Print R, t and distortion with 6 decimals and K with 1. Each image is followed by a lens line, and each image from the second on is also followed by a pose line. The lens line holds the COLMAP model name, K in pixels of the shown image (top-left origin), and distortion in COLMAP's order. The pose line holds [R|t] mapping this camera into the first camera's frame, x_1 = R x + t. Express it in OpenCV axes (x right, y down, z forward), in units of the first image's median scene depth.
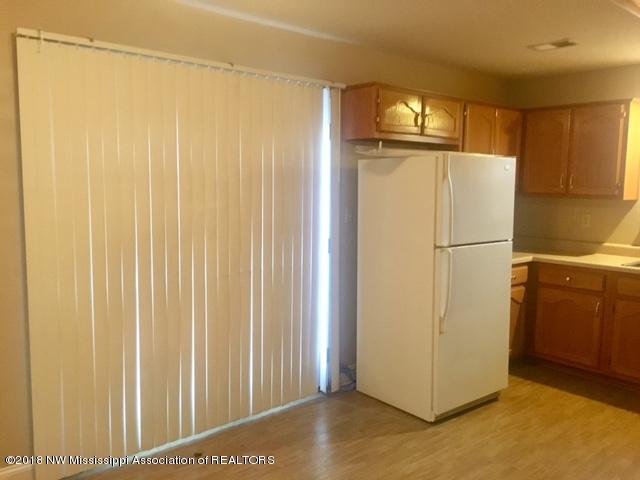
lens RADIAL K [[533.8, 0, 320.0], [0, 533.8, 240.0], [0, 0, 1]] dist [0.064675, -0.090360]
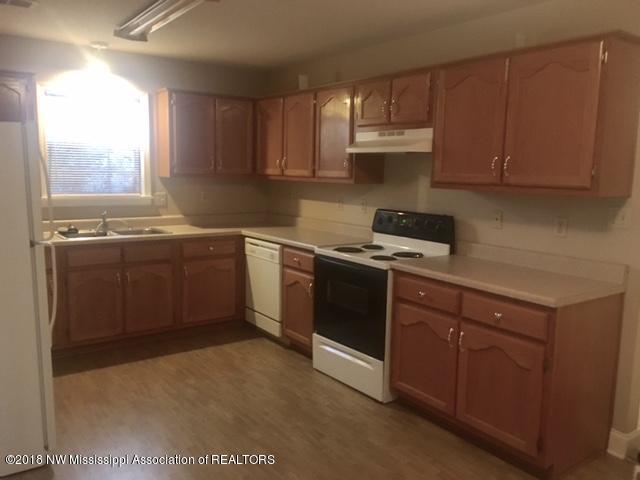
lens RADIAL K [[519.9, 0, 320.0], [0, 519.9, 240.0], [0, 0, 1]] dist [0.001446, -0.001112]
pose [[0.051221, -0.149115, 0.987492, -0.653476], [0.080681, 0.986176, 0.144731, -0.093043], [-0.995423, 0.072259, 0.062544, 0.735654]]
